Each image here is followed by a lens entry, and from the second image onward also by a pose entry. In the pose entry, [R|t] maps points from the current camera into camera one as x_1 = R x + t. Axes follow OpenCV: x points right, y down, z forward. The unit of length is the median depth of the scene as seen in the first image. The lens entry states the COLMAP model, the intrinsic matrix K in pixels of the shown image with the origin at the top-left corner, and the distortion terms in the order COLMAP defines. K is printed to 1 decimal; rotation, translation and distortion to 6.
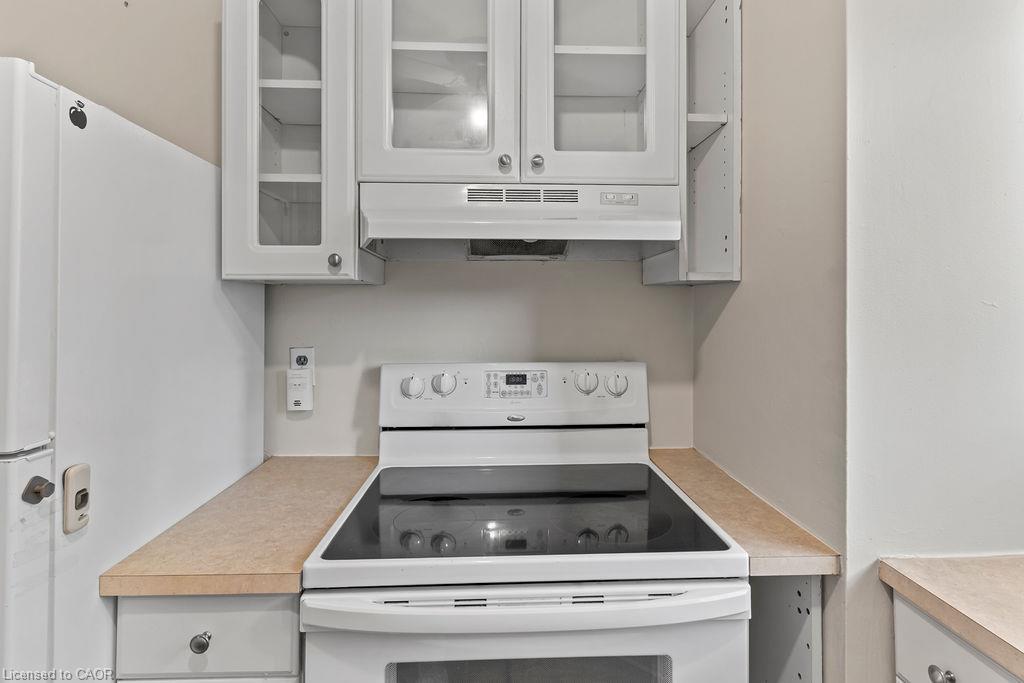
lens RADIAL K [[499.3, 0, 517.8], [0, 499.3, 307.3], [0, 0, 1]] dist [0.004773, -0.000922]
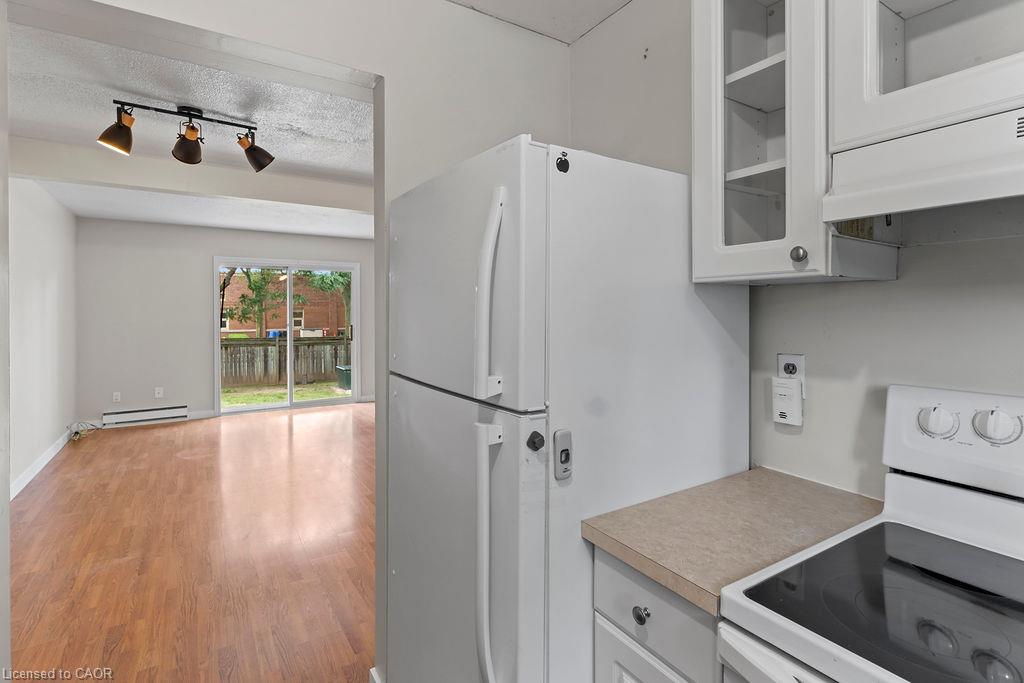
lens RADIAL K [[499.3, 0, 511.9], [0, 499.3, 312.4], [0, 0, 1]] dist [0.004773, -0.000922]
pose [[0.503445, 0.003063, -0.864022, 0.121675], [0.000738, 0.999992, 0.003975, 0.001265], [0.864027, -0.002639, 0.503439, 0.148563]]
